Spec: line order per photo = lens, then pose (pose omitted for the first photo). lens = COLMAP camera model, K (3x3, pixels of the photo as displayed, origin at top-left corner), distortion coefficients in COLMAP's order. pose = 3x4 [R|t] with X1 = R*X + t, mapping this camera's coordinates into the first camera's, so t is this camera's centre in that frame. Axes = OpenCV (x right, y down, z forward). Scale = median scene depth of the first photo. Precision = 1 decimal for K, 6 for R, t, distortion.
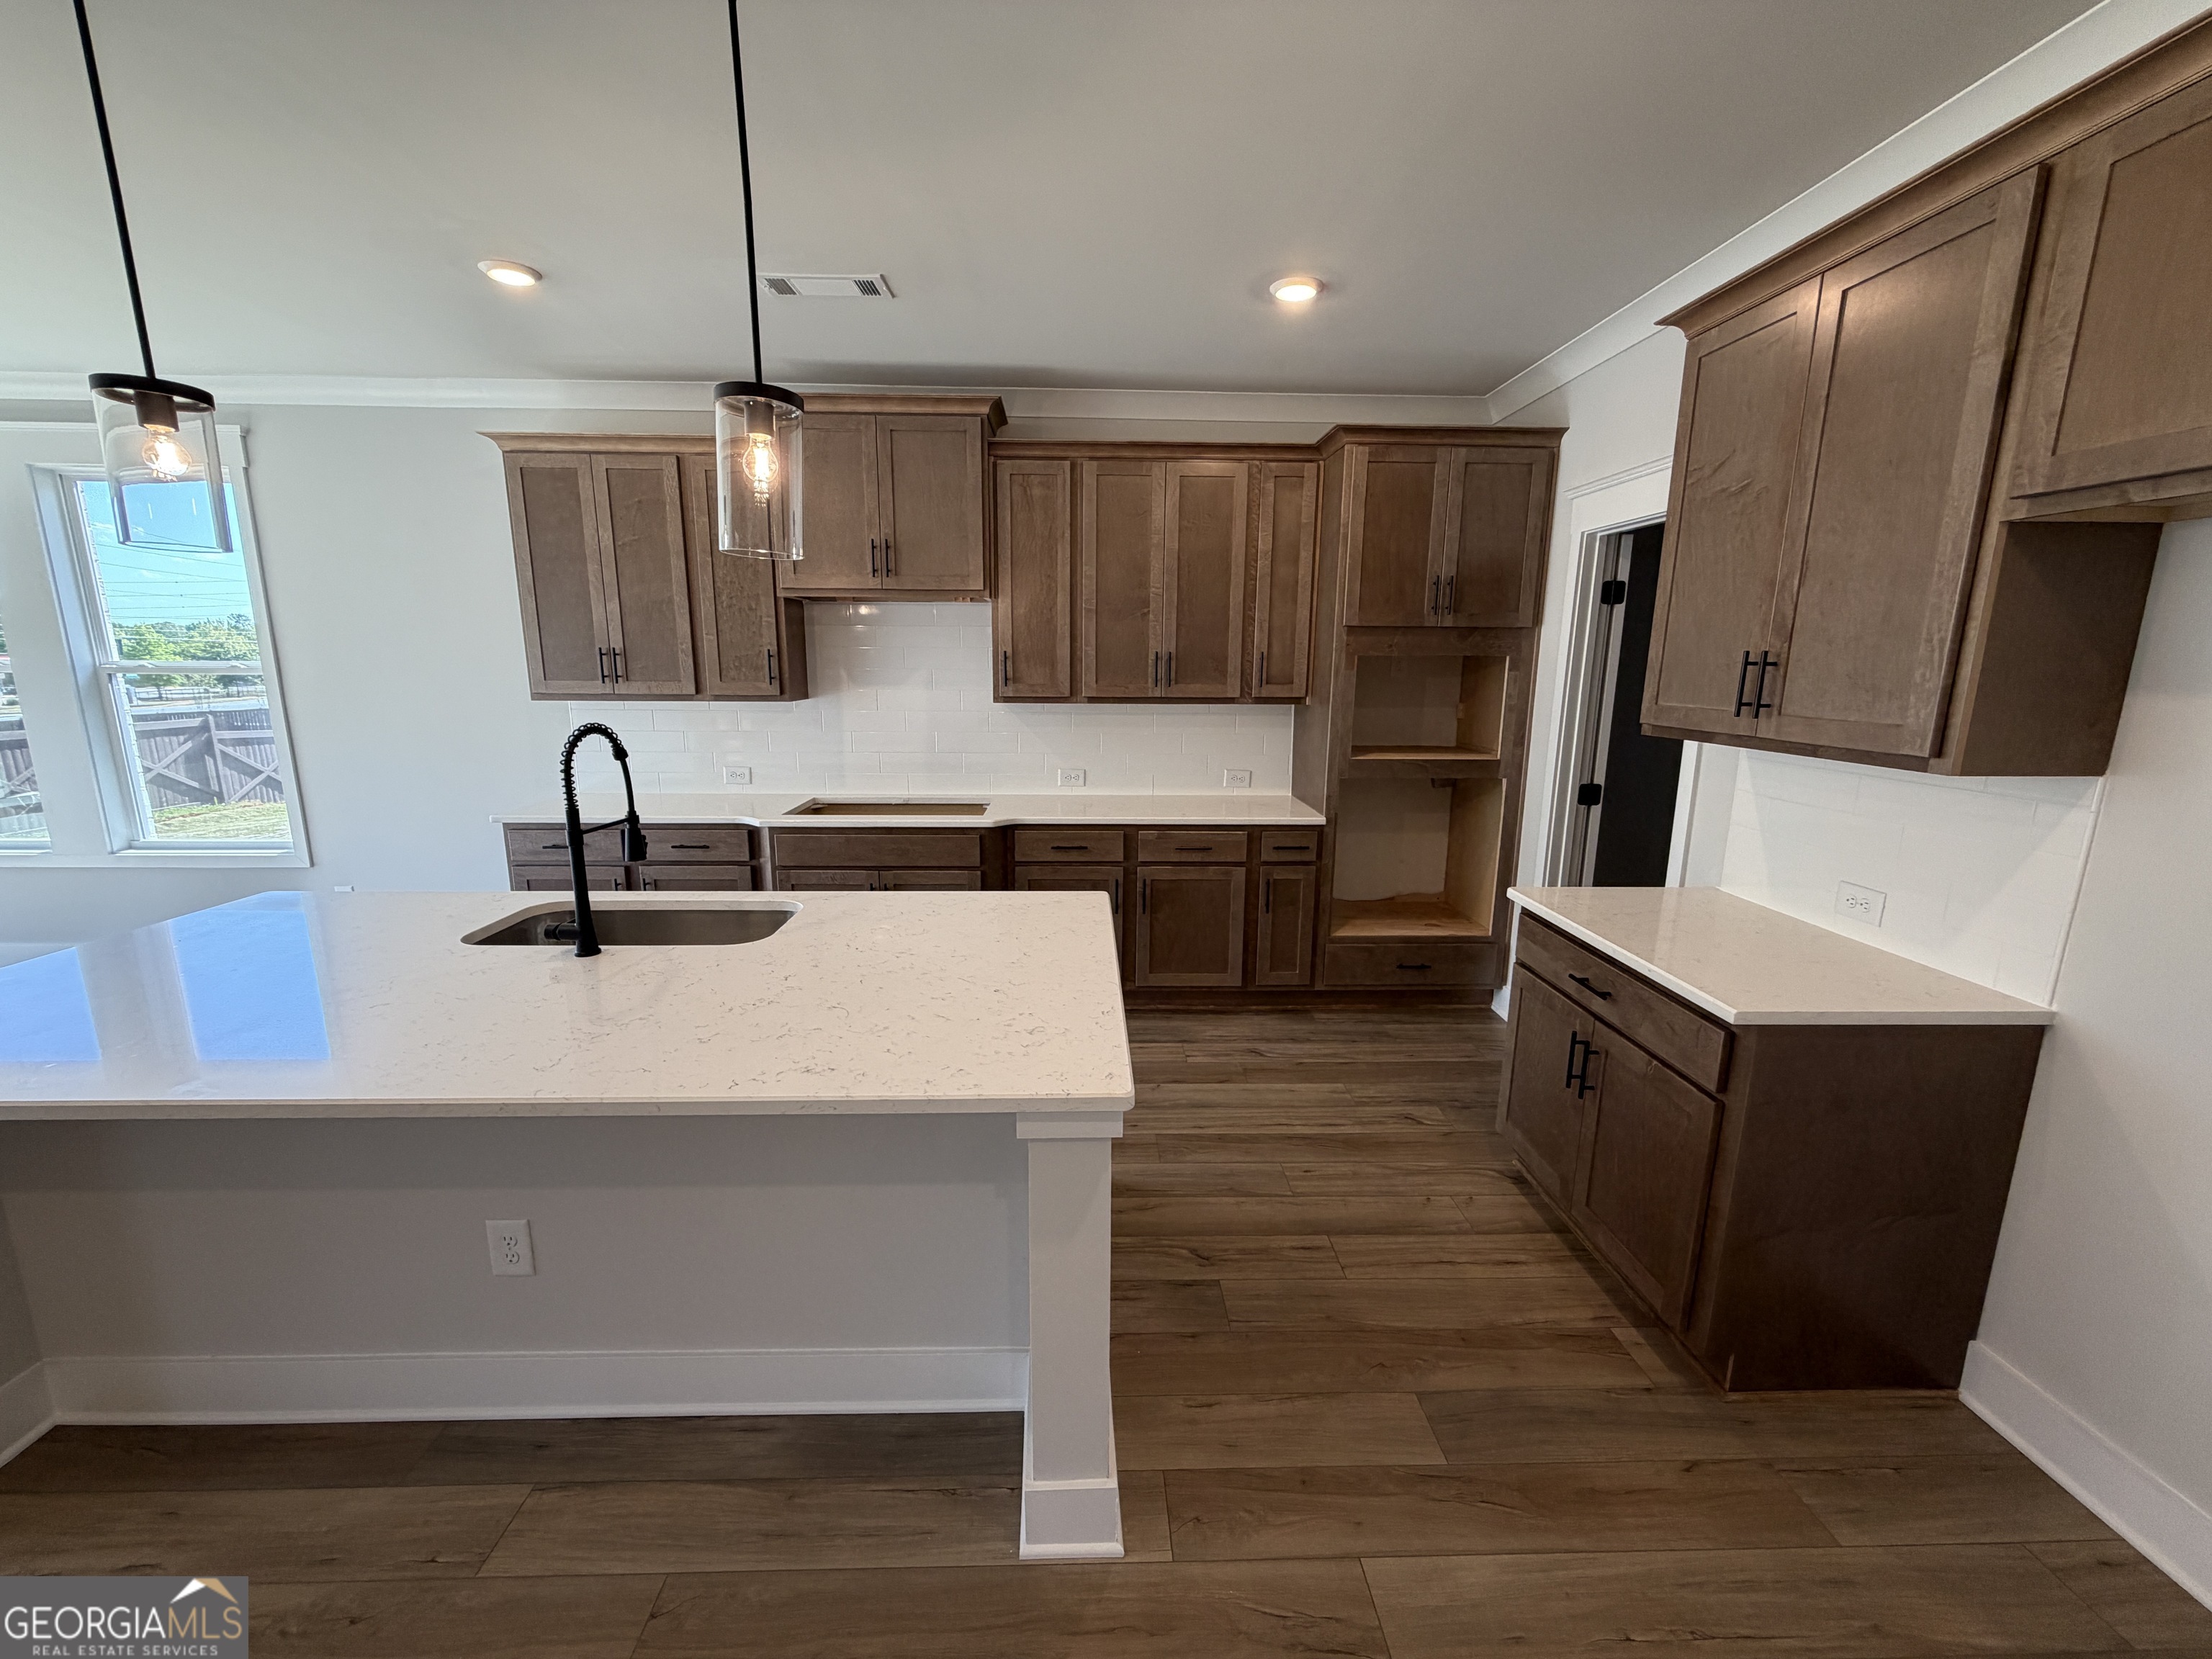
lens RADIAL K [[884.2, 0, 1099.8], [0, 884.2, 832.9], [0, 0, 1]] dist [0.001198, -0.000252]
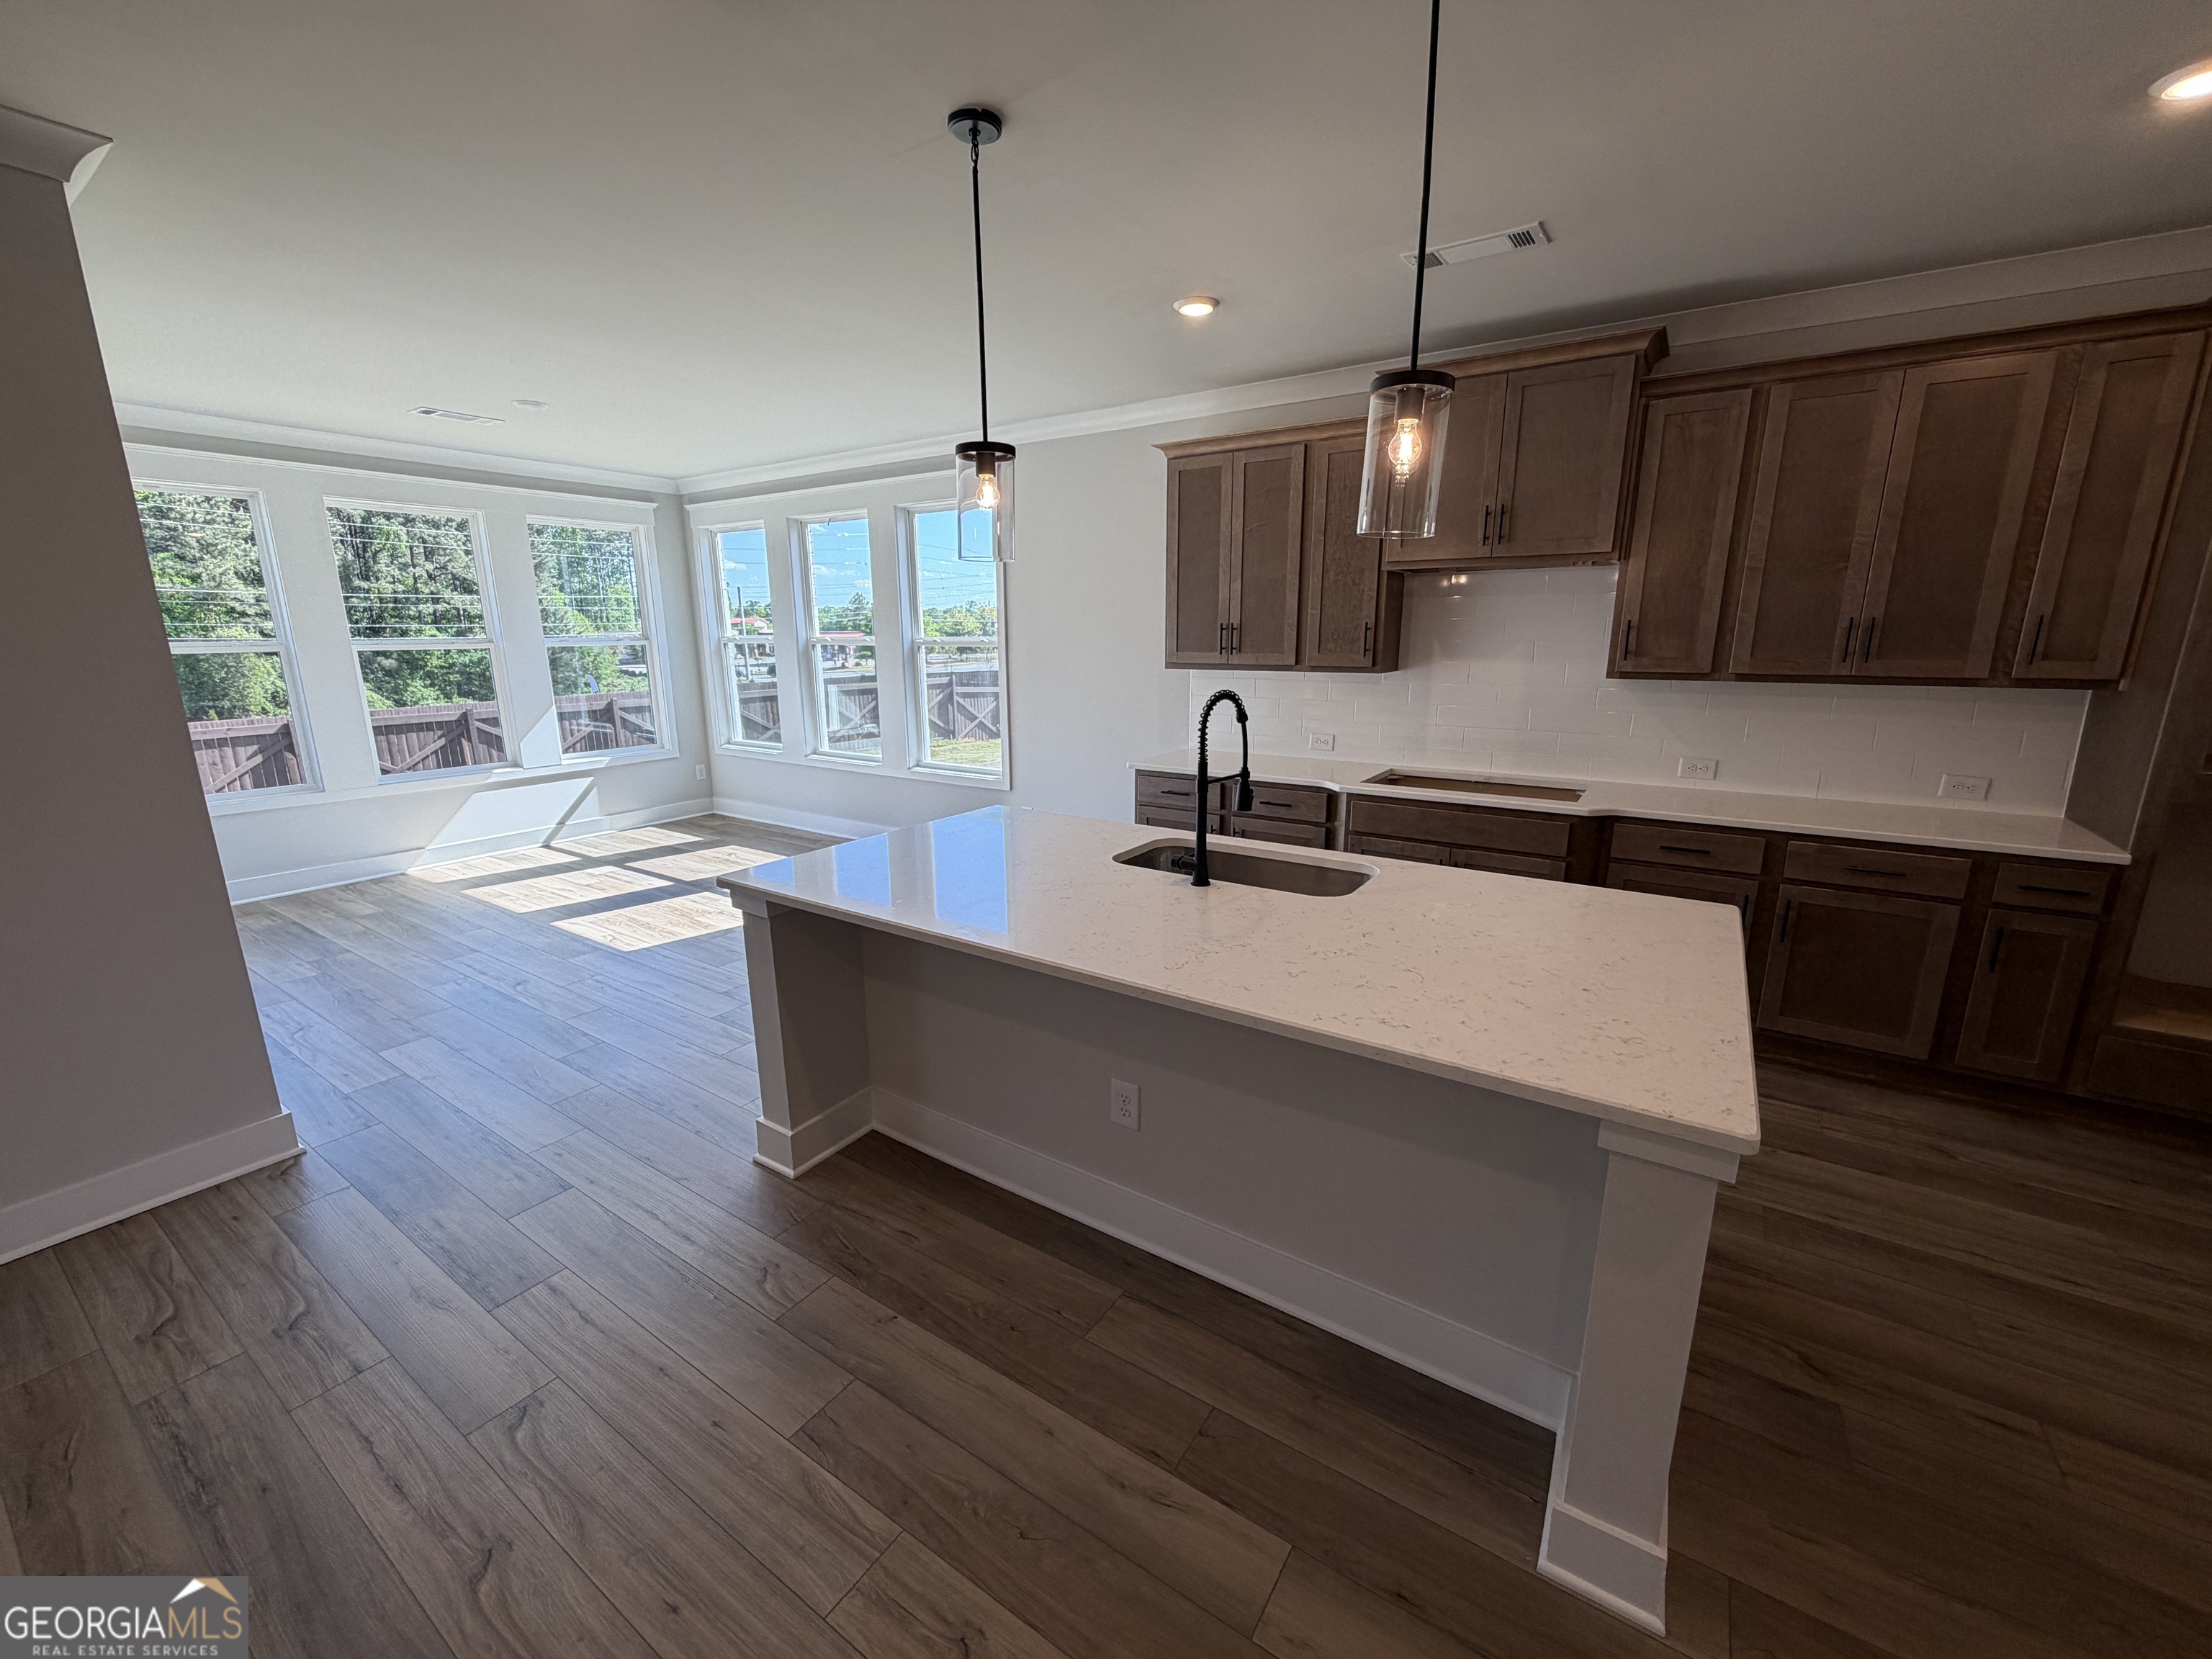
lens RADIAL K [[884.2, 0, 1100.7], [0, 884.2, 832.7], [0, 0, 1]] dist [0.001198, -0.000252]
pose [[0.815415, 0.119779, -0.566349, -0.012644], [-0.101380, 0.992787, 0.064003, 0.002909], [0.569930, 0.005227, 0.821676, -0.031065]]
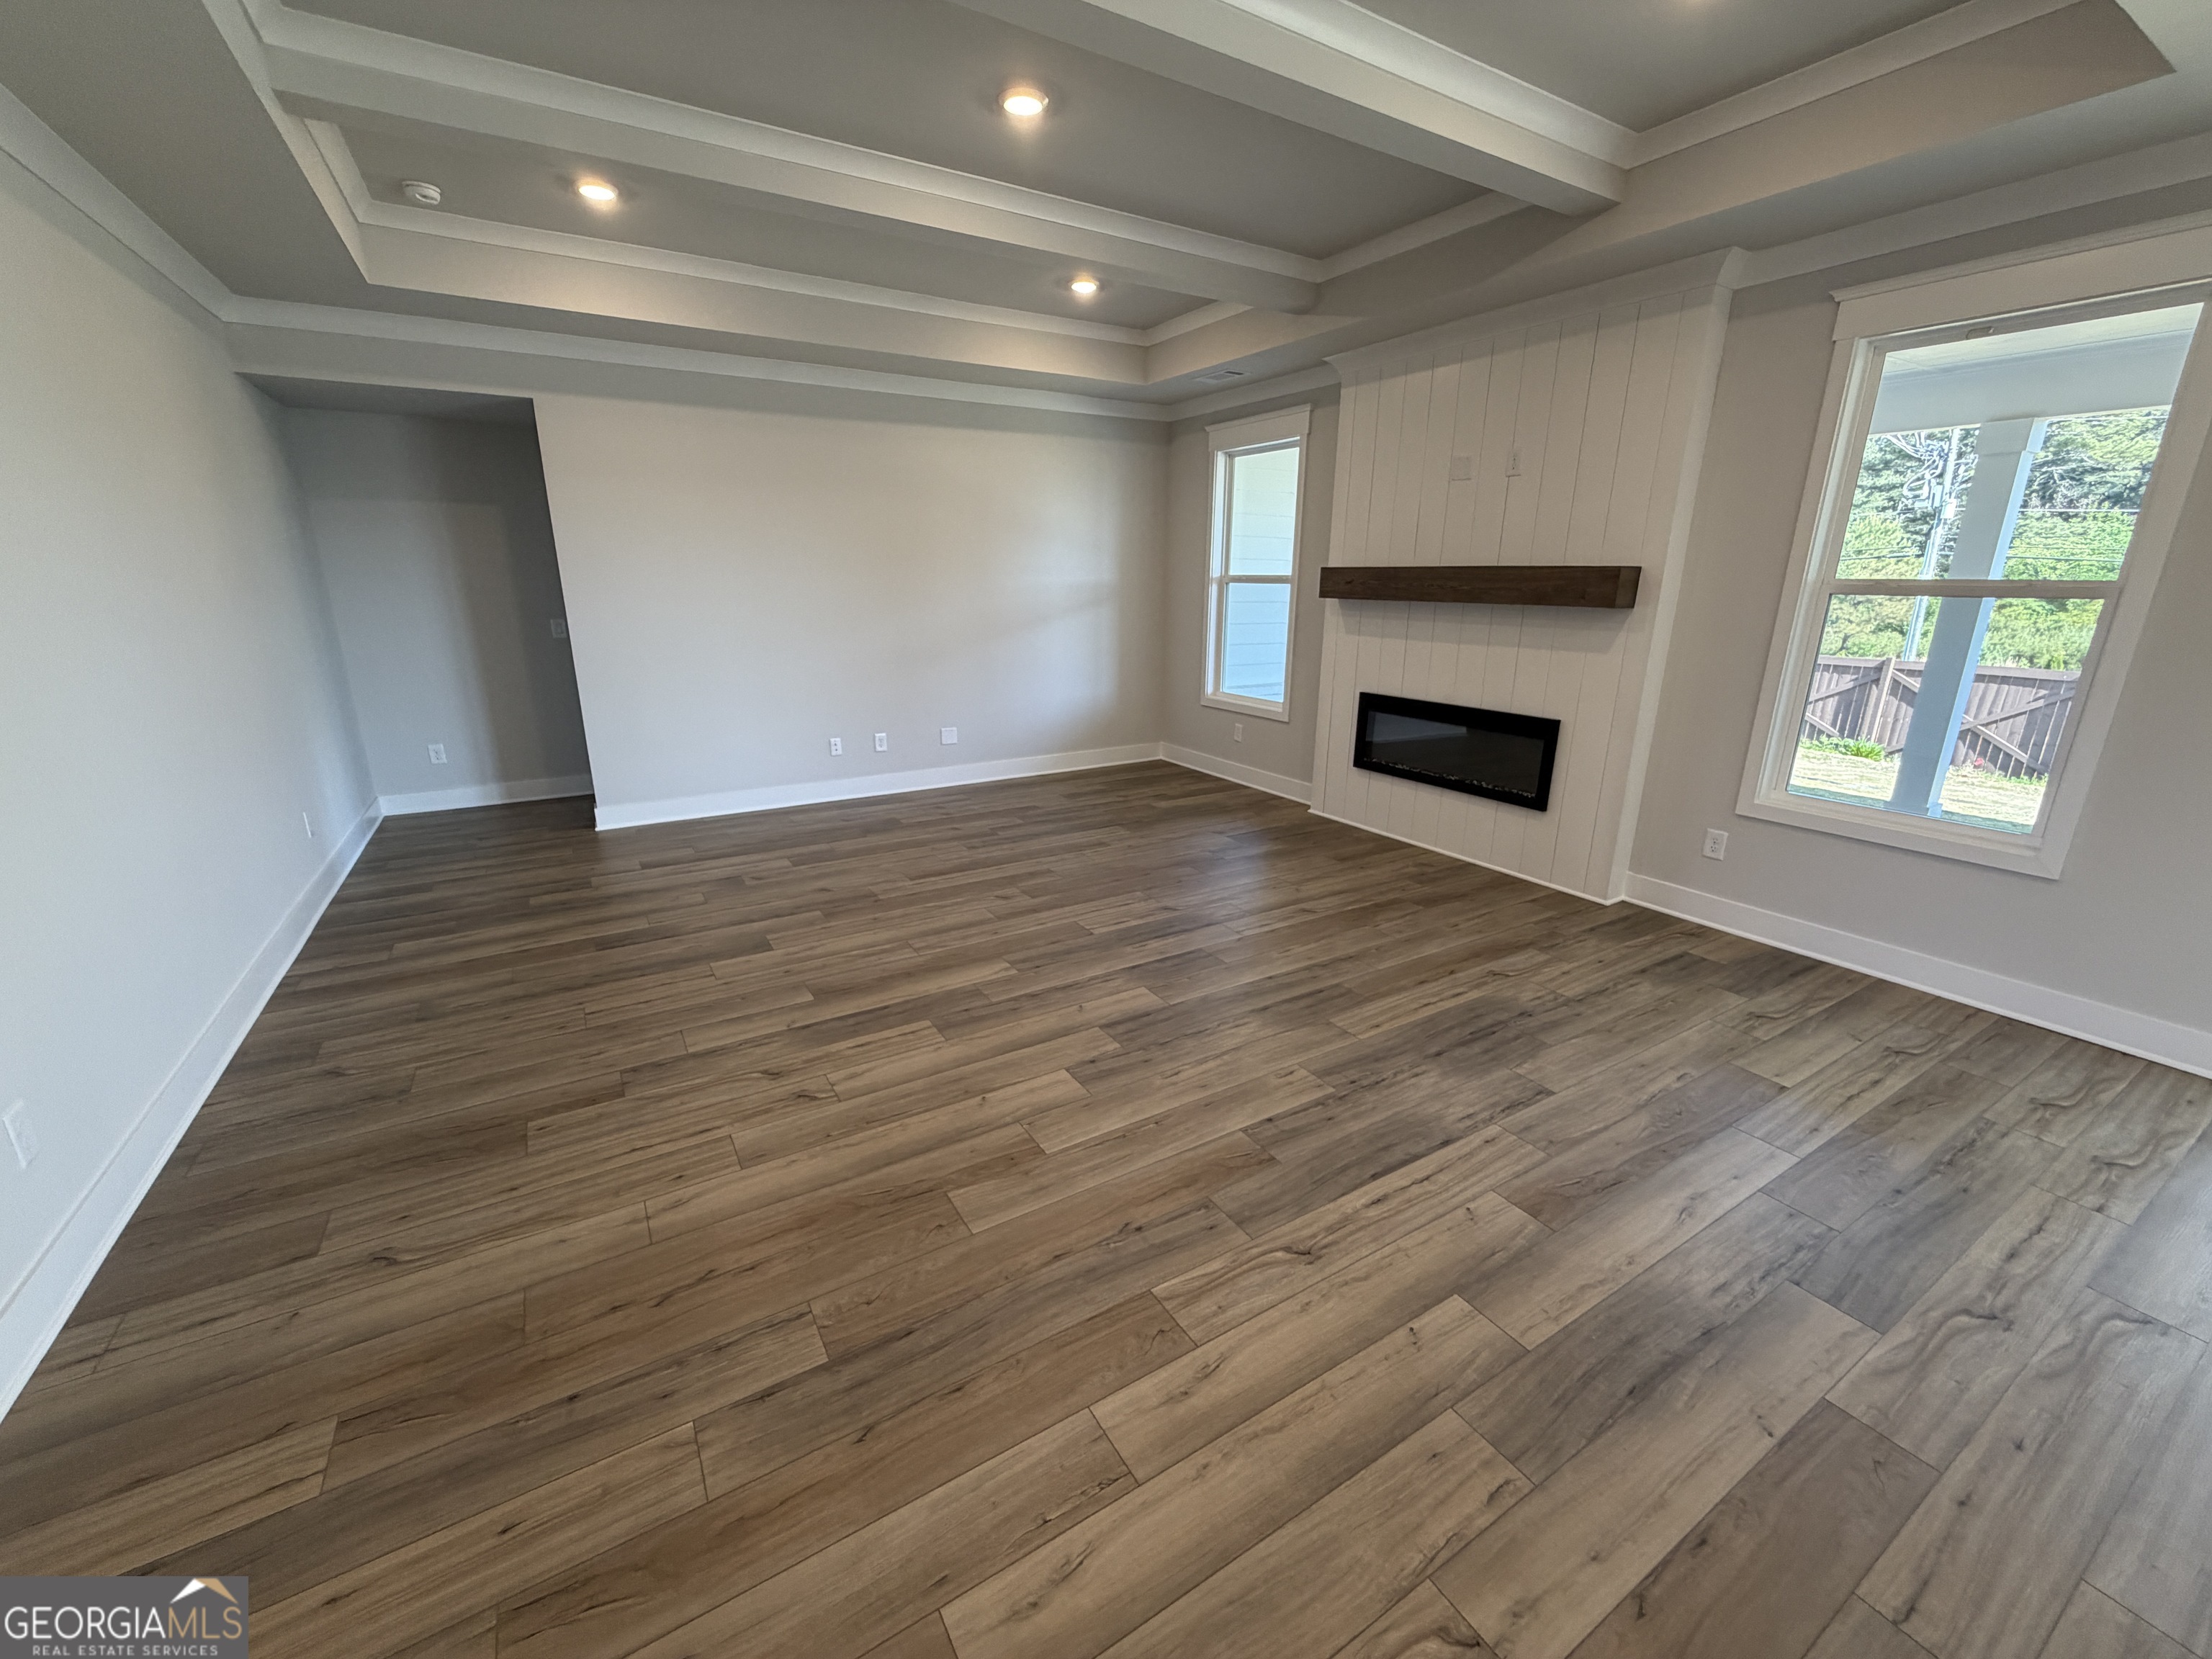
lens RADIAL K [[884.2, 0, 1101.9], [0, 884.2, 833.1], [0, 0, 1]] dist [0.001198, -0.000252]
pose [[-0.867597, 0.131834, -0.479473, 0.221733], [-0.104781, 0.894100, 0.435438, -0.023932], [0.486103, 0.428025, -0.761905, 0.177644]]
